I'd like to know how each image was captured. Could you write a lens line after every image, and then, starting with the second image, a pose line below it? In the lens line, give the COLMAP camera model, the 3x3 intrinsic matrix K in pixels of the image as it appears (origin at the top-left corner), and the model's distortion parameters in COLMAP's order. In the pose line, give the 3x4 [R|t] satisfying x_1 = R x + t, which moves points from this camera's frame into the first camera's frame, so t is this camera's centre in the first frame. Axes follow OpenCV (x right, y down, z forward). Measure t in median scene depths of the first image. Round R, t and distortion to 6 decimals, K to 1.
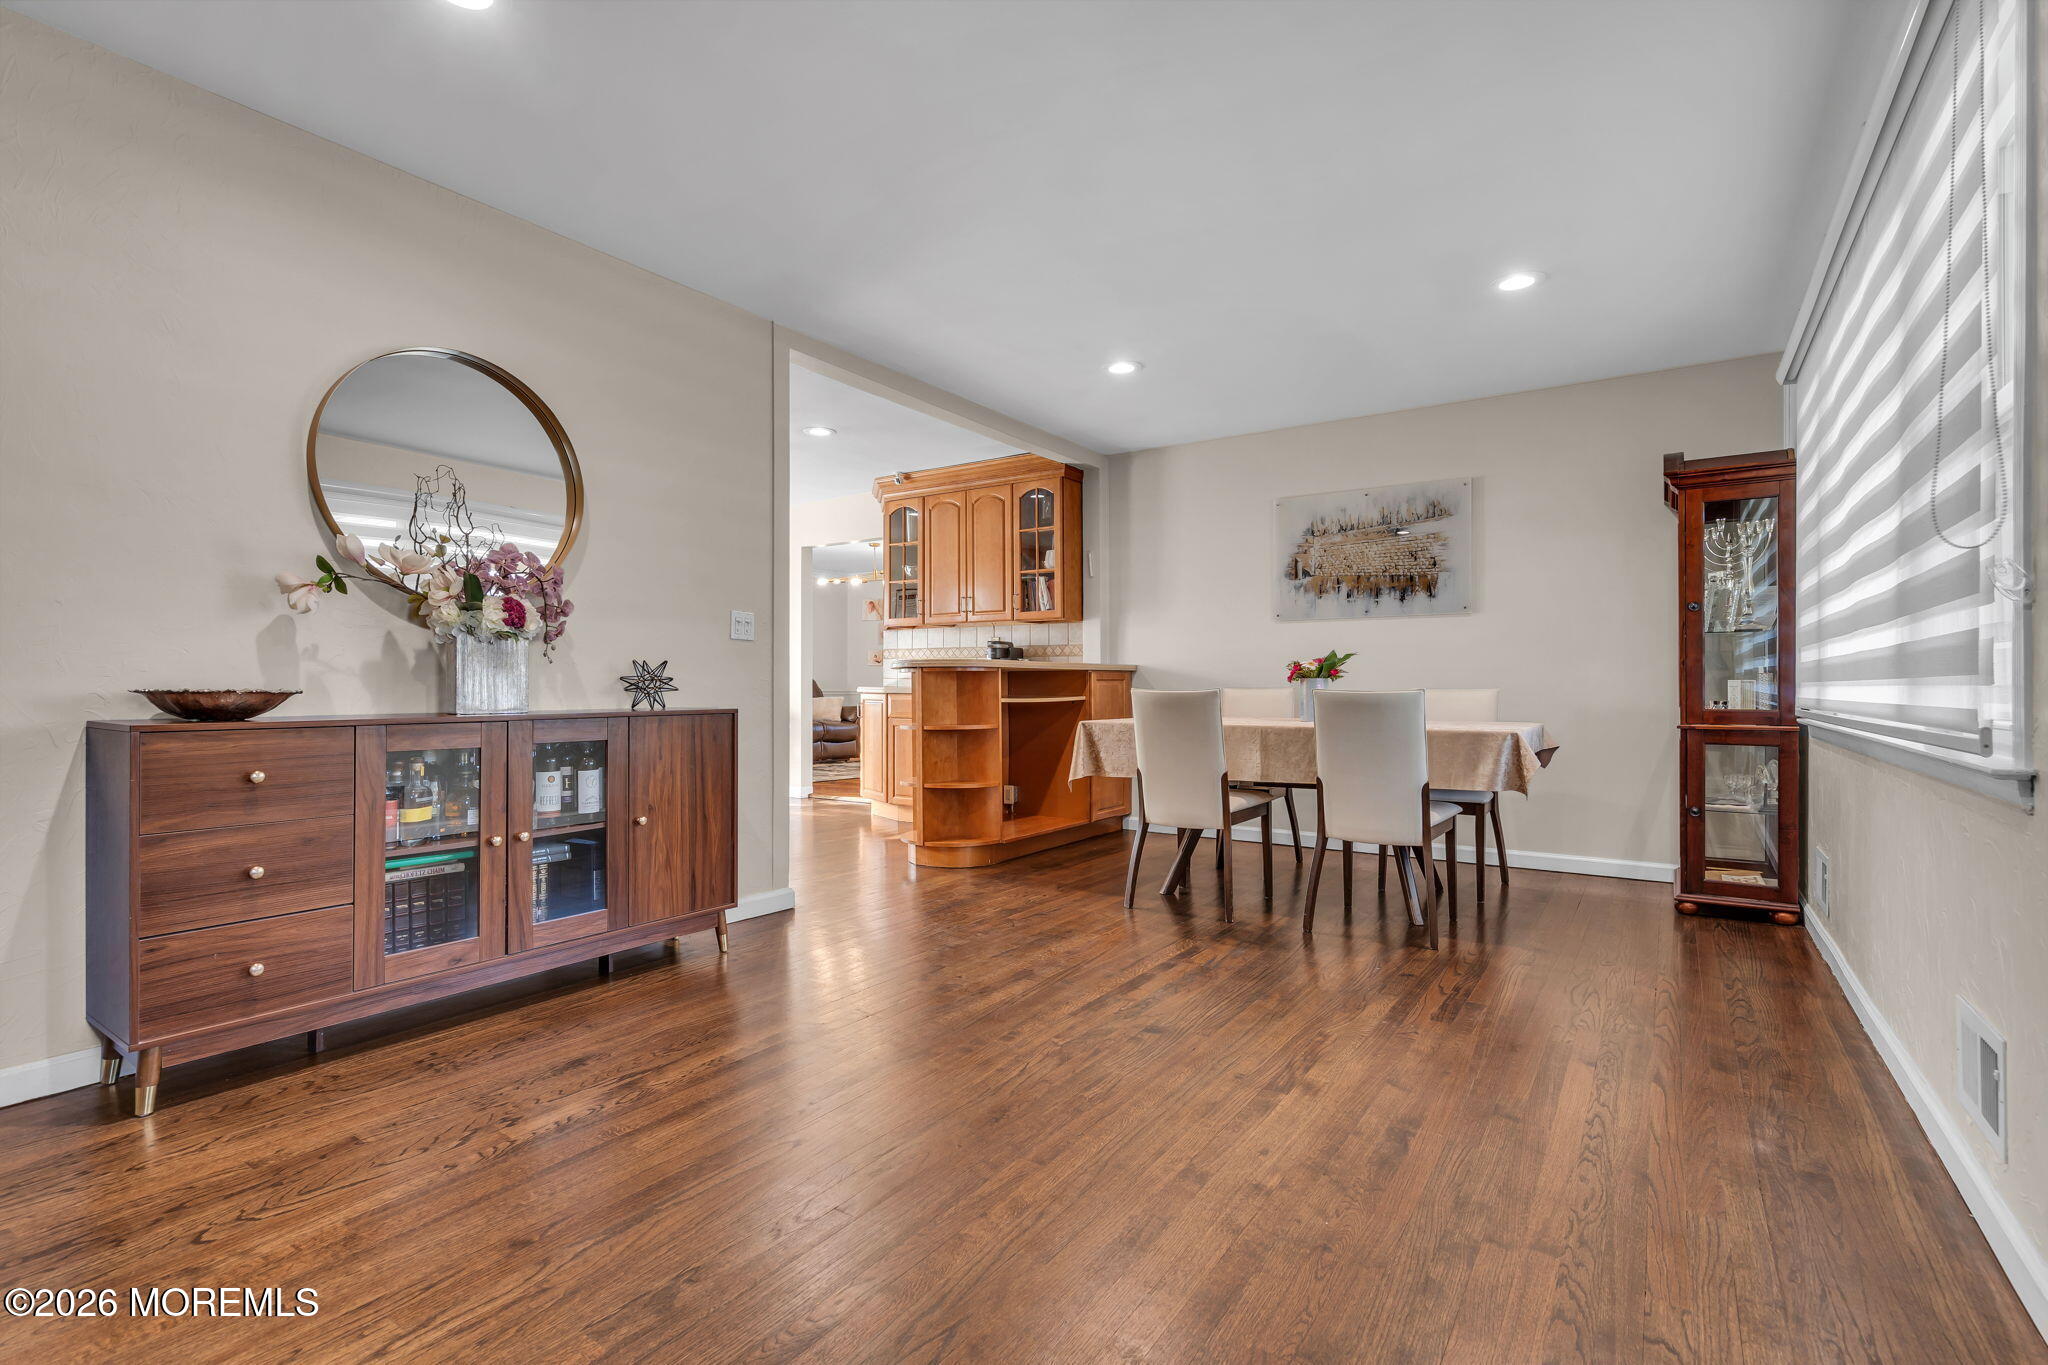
lens RADIAL K [[955.4, 0, 1026.1], [0, 955.4, 683.1], [0, 0, 1]] dist [-0.002214, -0.000047]
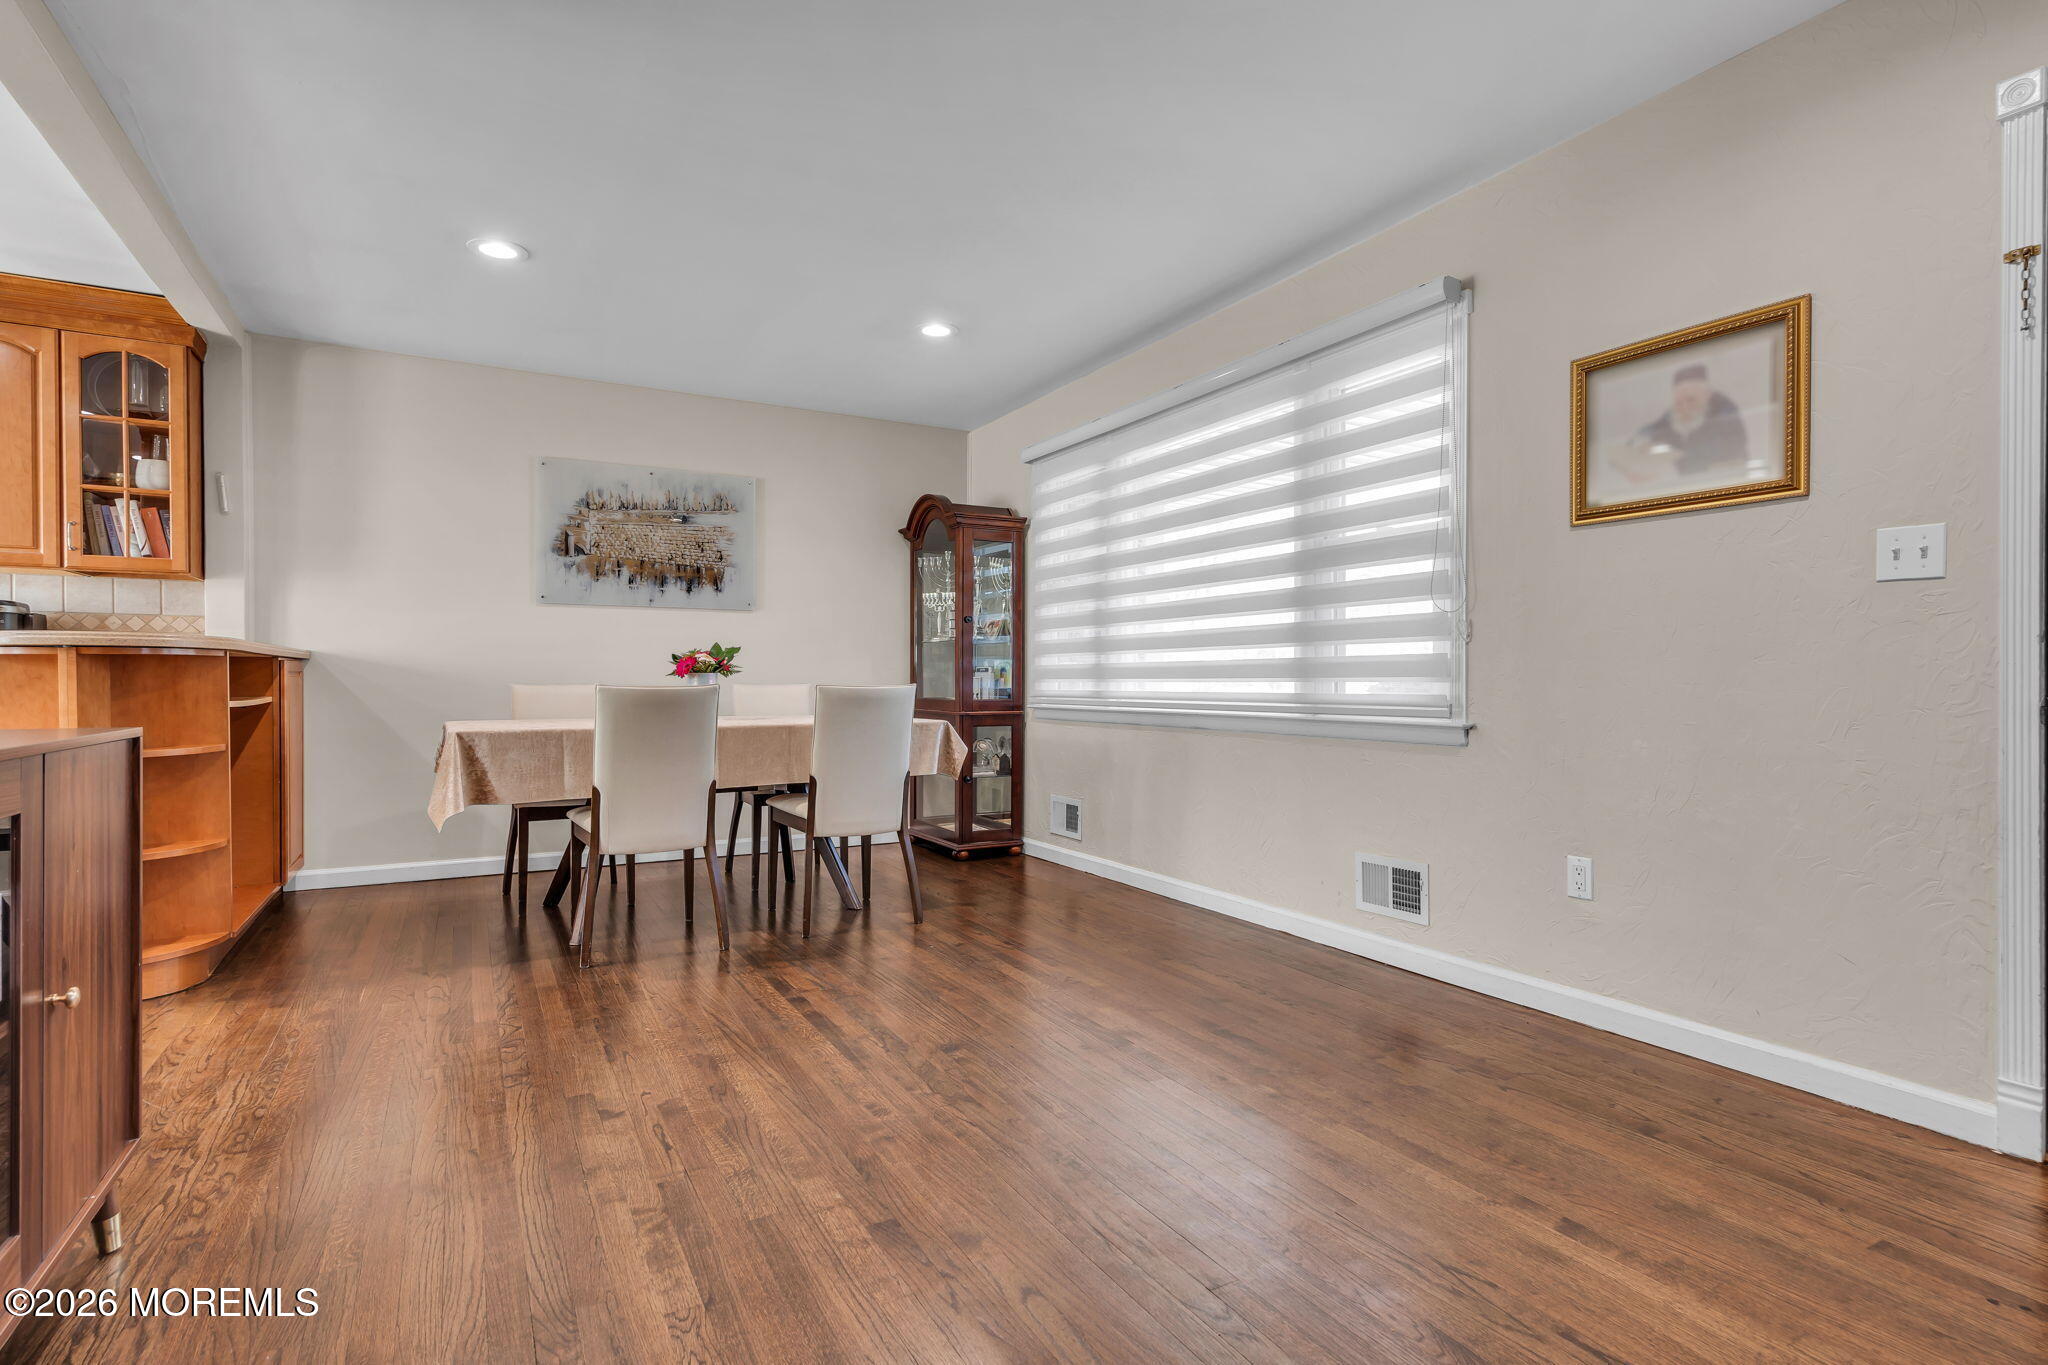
lens RADIAL K [[1002.3, 0, 1036.5], [0, 1002.3, 682.2], [0, 0, 1]] dist [0.003390, 0.001738]
pose [[0.446181, -0.000455, 0.894943, -0.355976], [-0.004155, 0.999988, 0.002580, -0.000038], [-0.894933, -0.004869, 0.446173, 0.242544]]
